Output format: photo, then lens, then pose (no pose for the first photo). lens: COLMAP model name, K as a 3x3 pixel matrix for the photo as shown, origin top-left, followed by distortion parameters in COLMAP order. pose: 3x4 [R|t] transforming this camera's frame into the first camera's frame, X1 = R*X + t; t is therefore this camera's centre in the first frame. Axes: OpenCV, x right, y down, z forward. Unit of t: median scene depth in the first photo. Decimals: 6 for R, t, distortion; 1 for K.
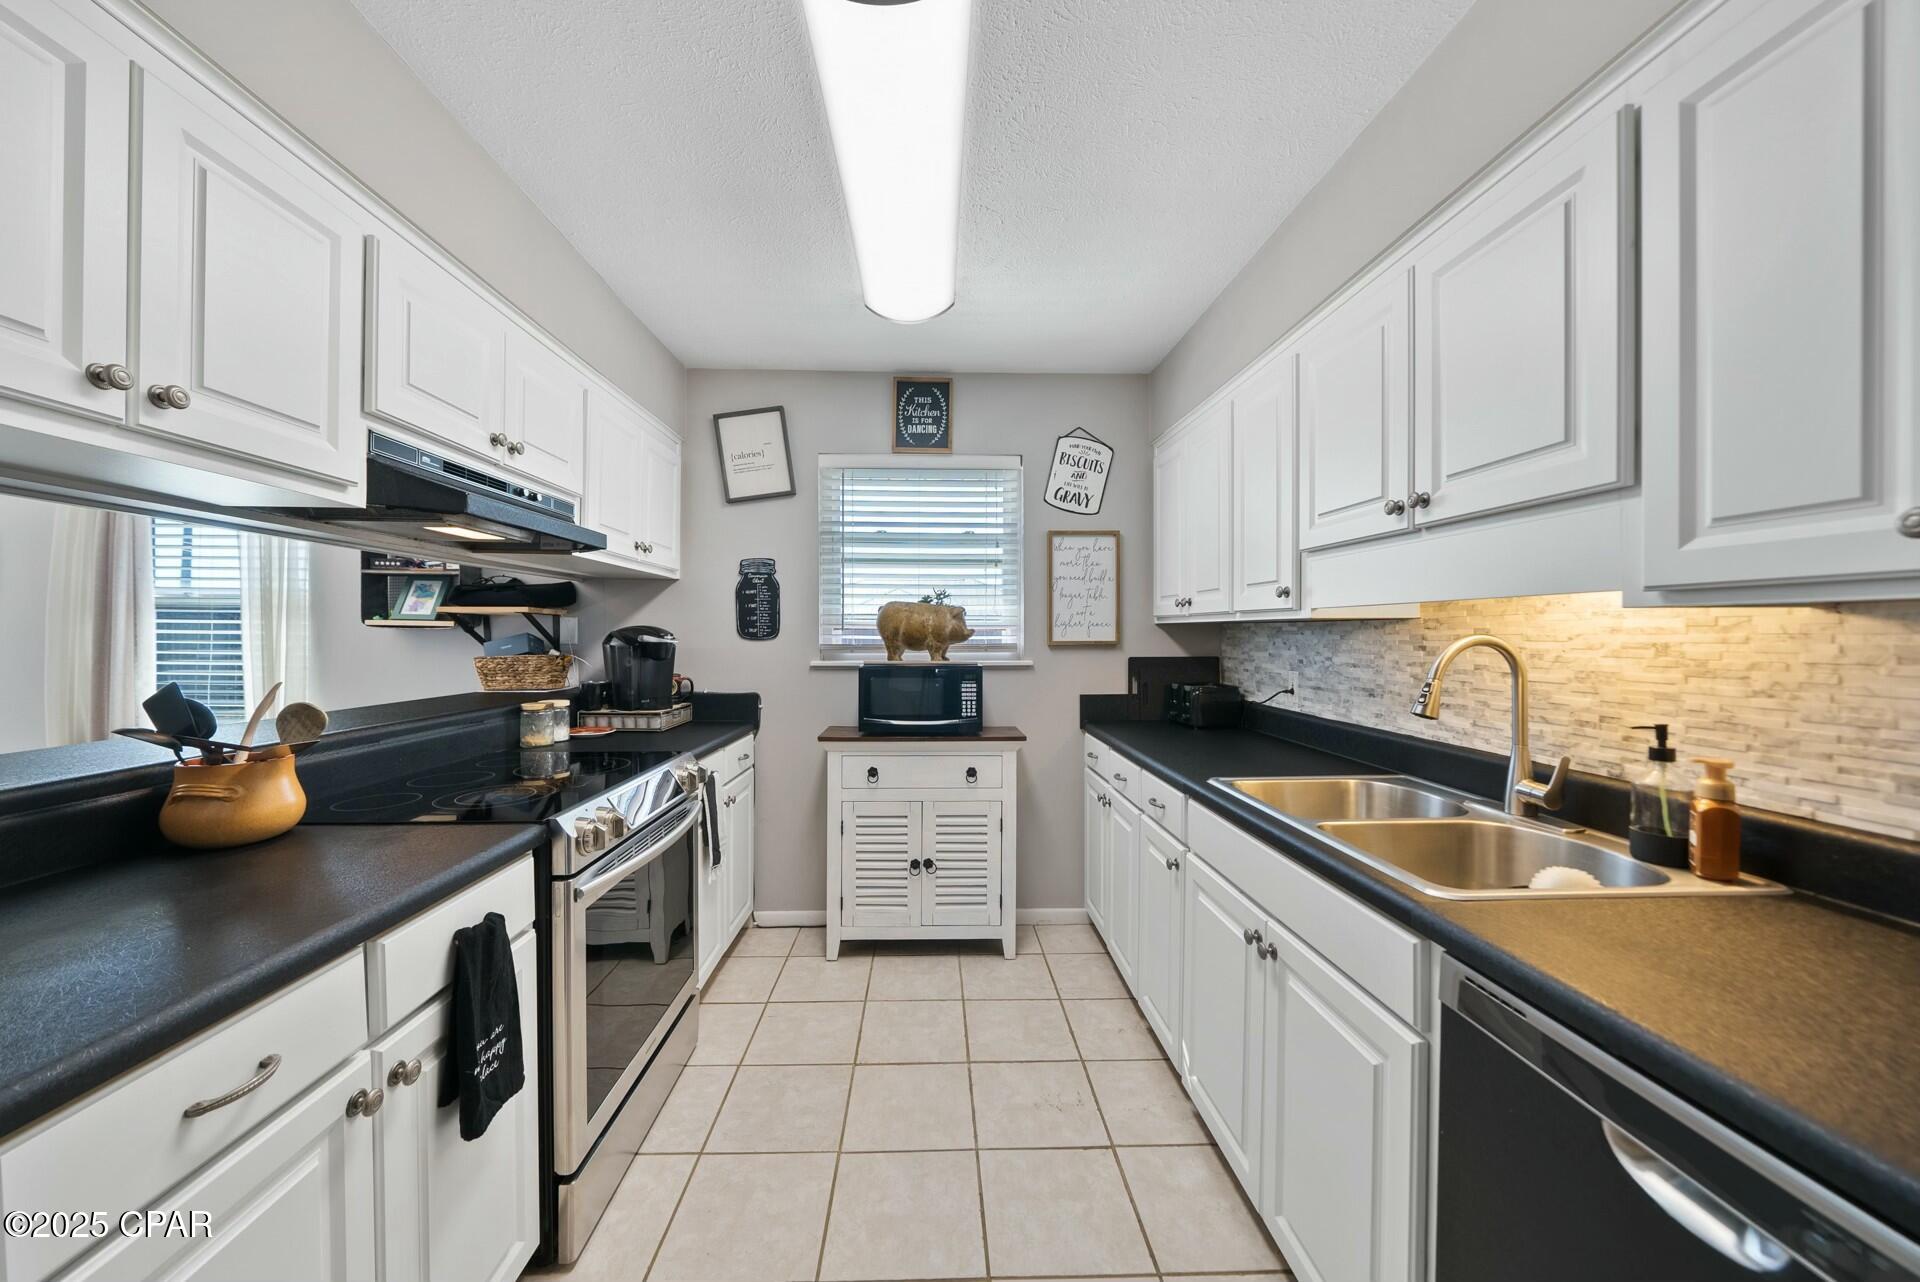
lens RADIAL K [[669.3, 0, 947.8], [0, 669.3, 629.3], [0, 0, 1]] dist [-0.002781, -0.000028]
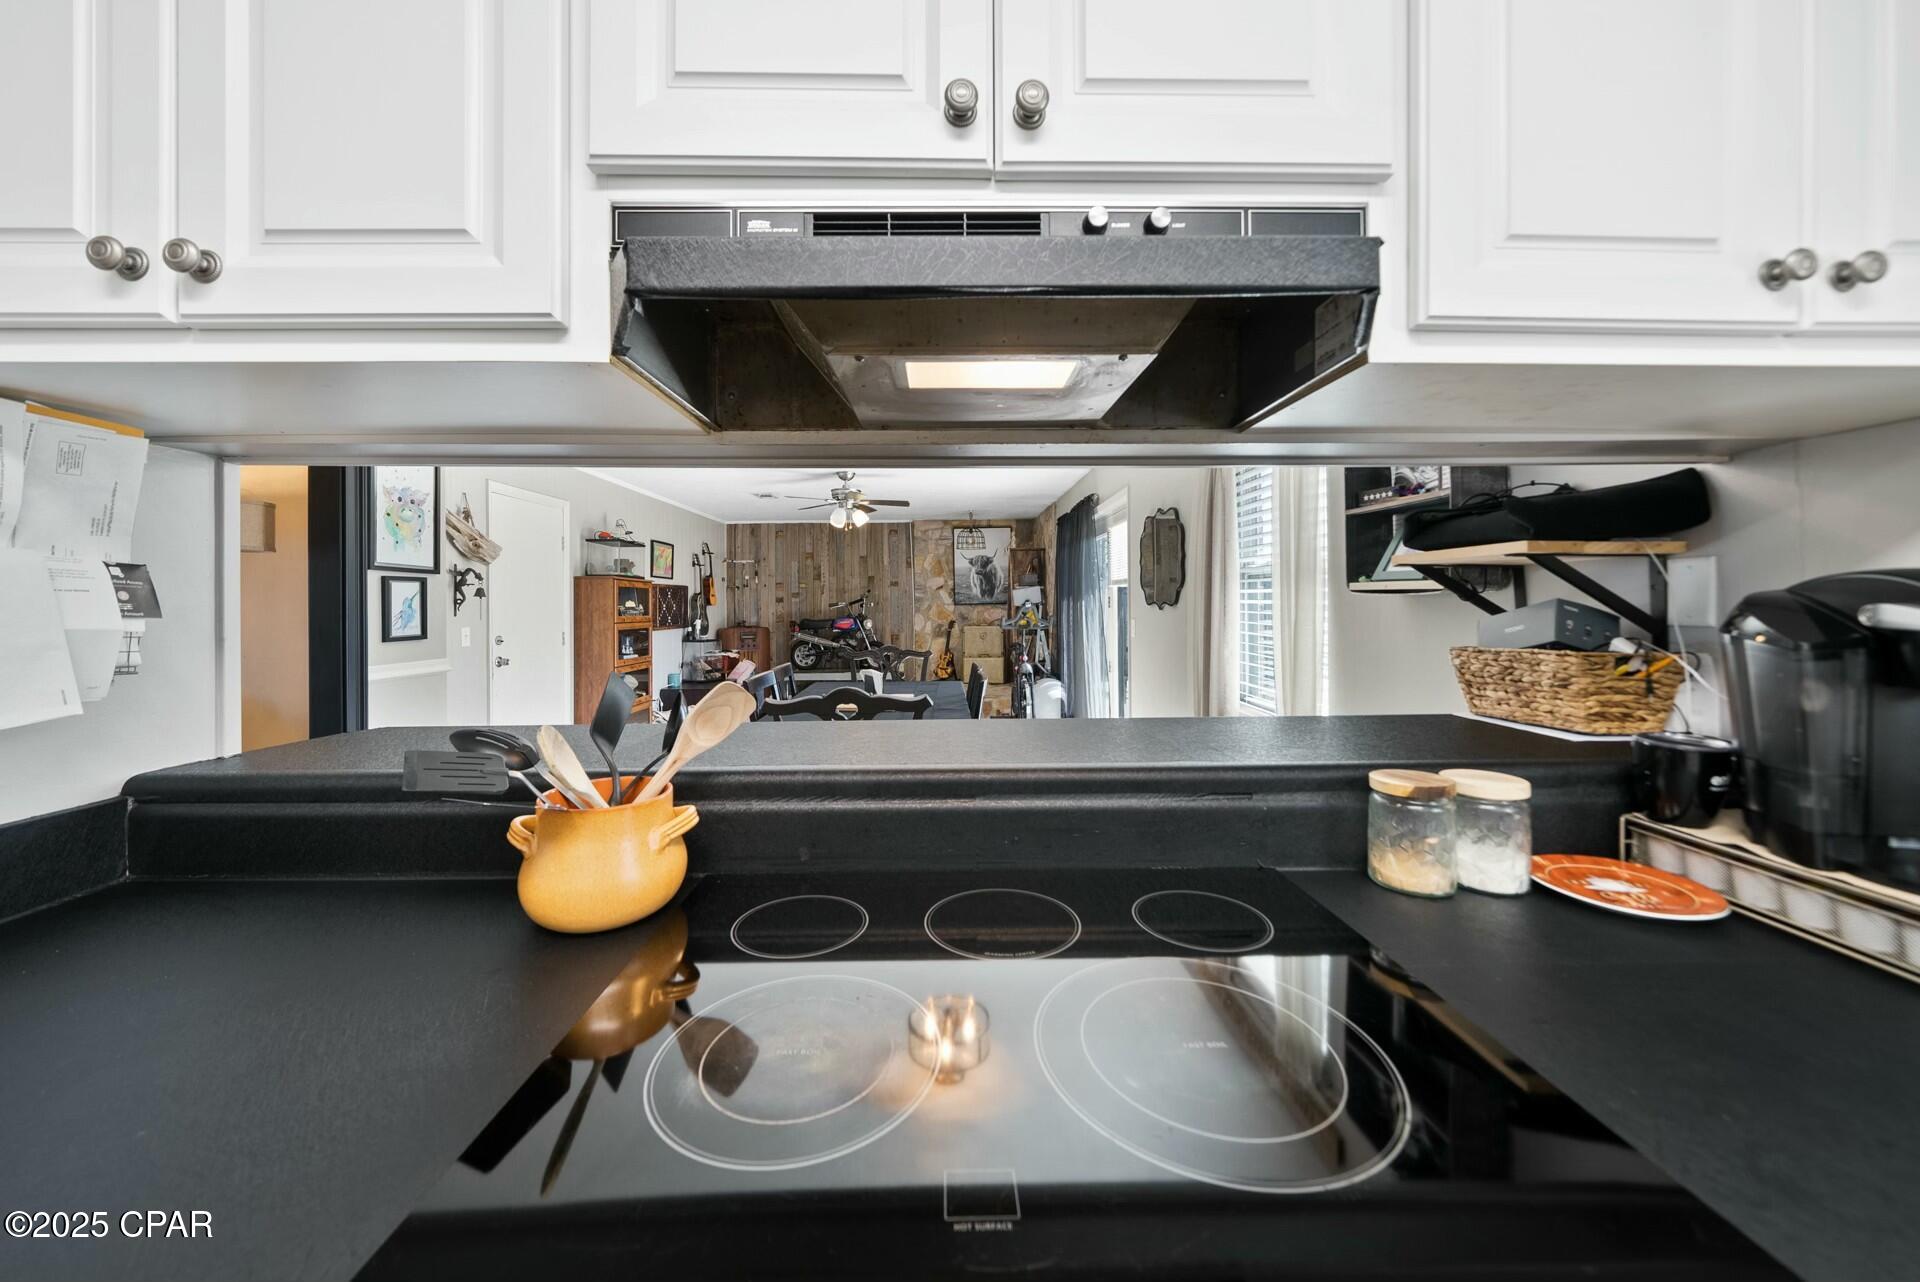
lens RADIAL K [[677.3, 0, 957.5], [0, 677.3, 603.7], [0, 0, 1]] dist [0.001640, 0.000137]
pose [[-0.004401, -0.003525, -0.999984, -0.164297], [0.015105, 0.999879, -0.003591, 0.003617], [0.999876, -0.015120, -0.004347, 0.579310]]
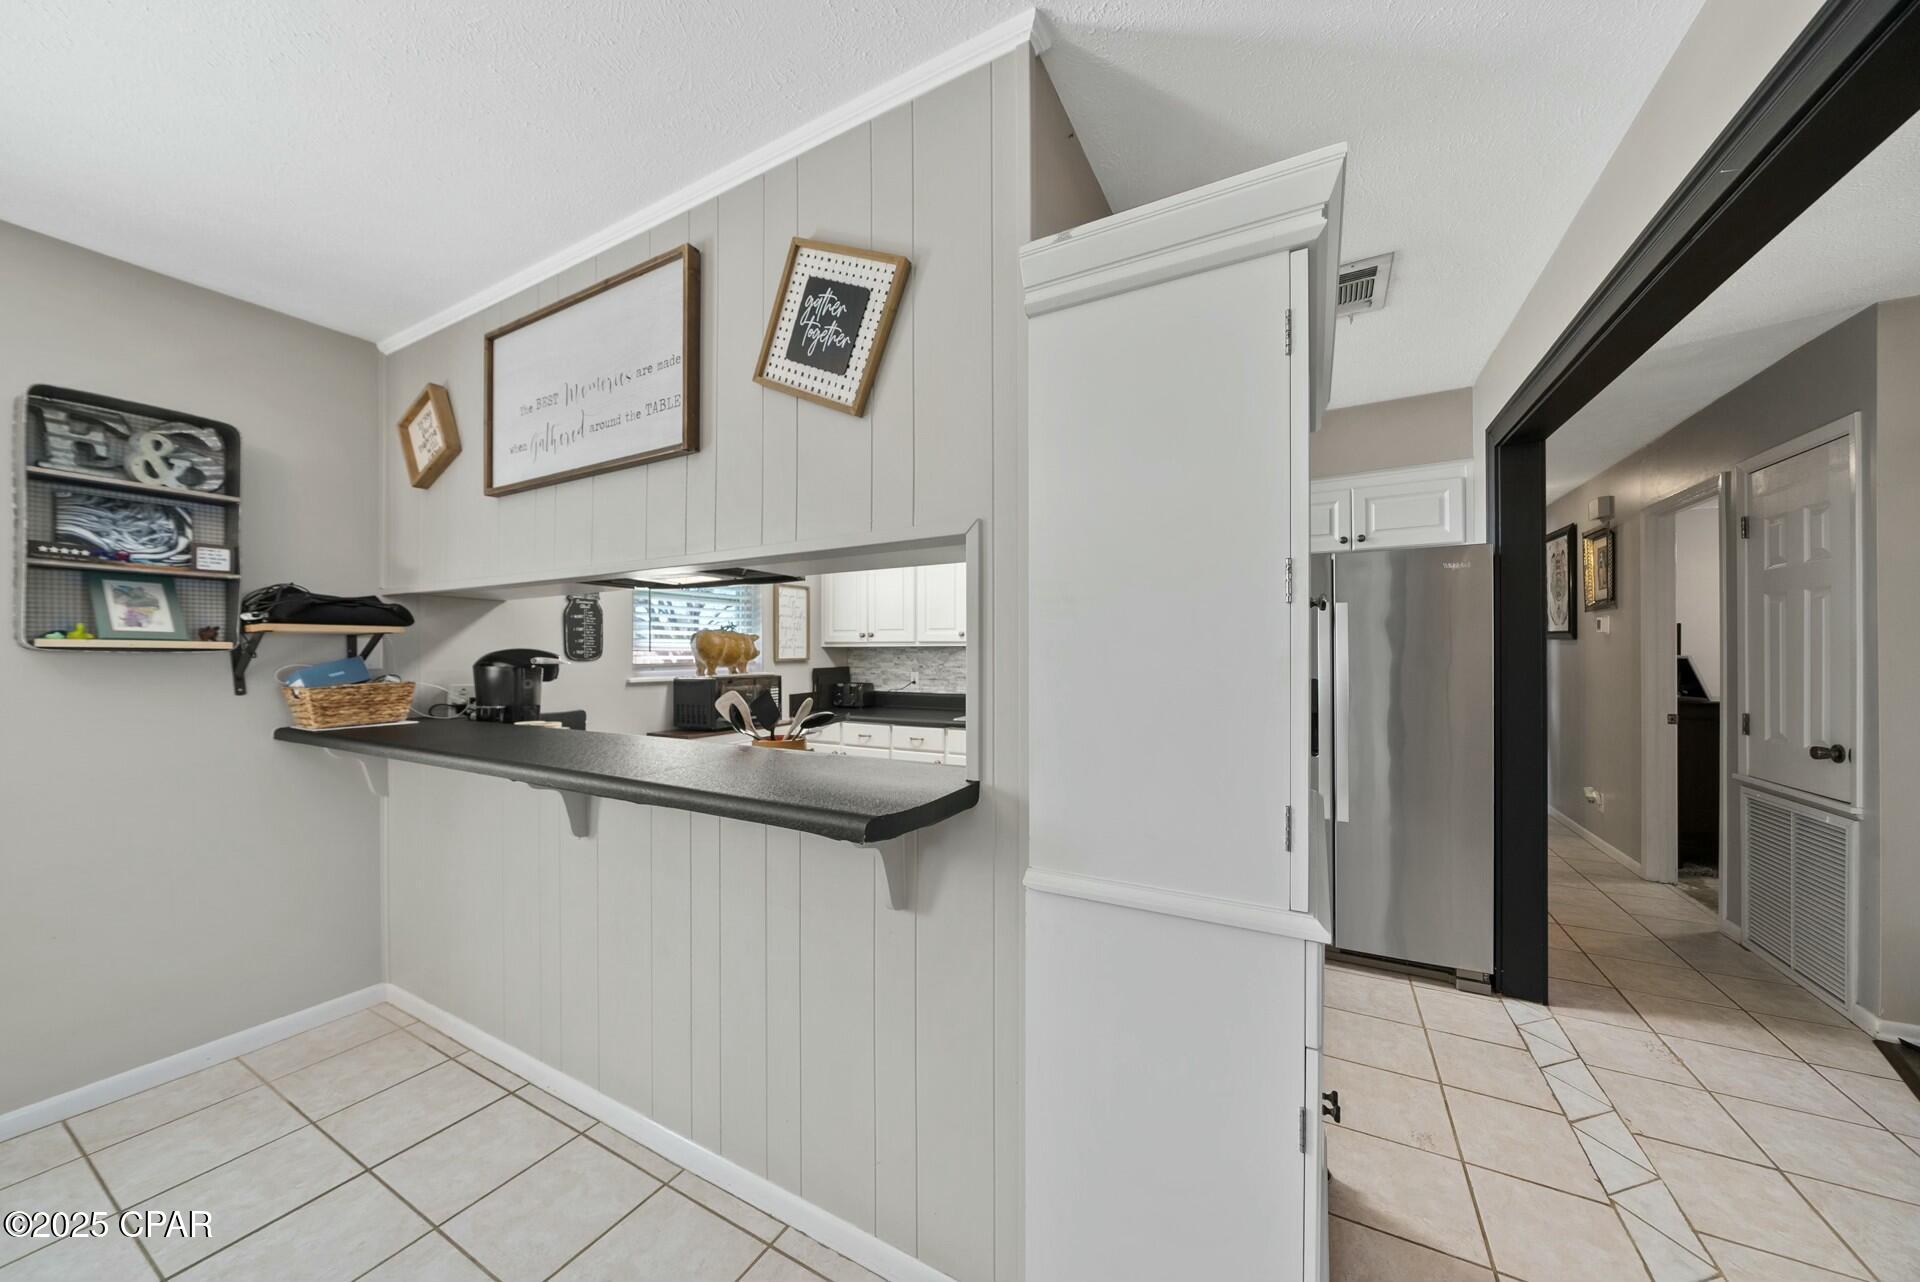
lens RADIAL K [[663.6, 0, 953.9], [0, 663.6, 652.6], [0, 0, 1]] dist [-0.005968, -0.000032]
pose [[0.507035, -0.005124, 0.861910, -0.937793], [0.000134, 0.999983, 0.005866, -0.004099], [-0.861925, -0.002859, 0.507027, -0.062924]]
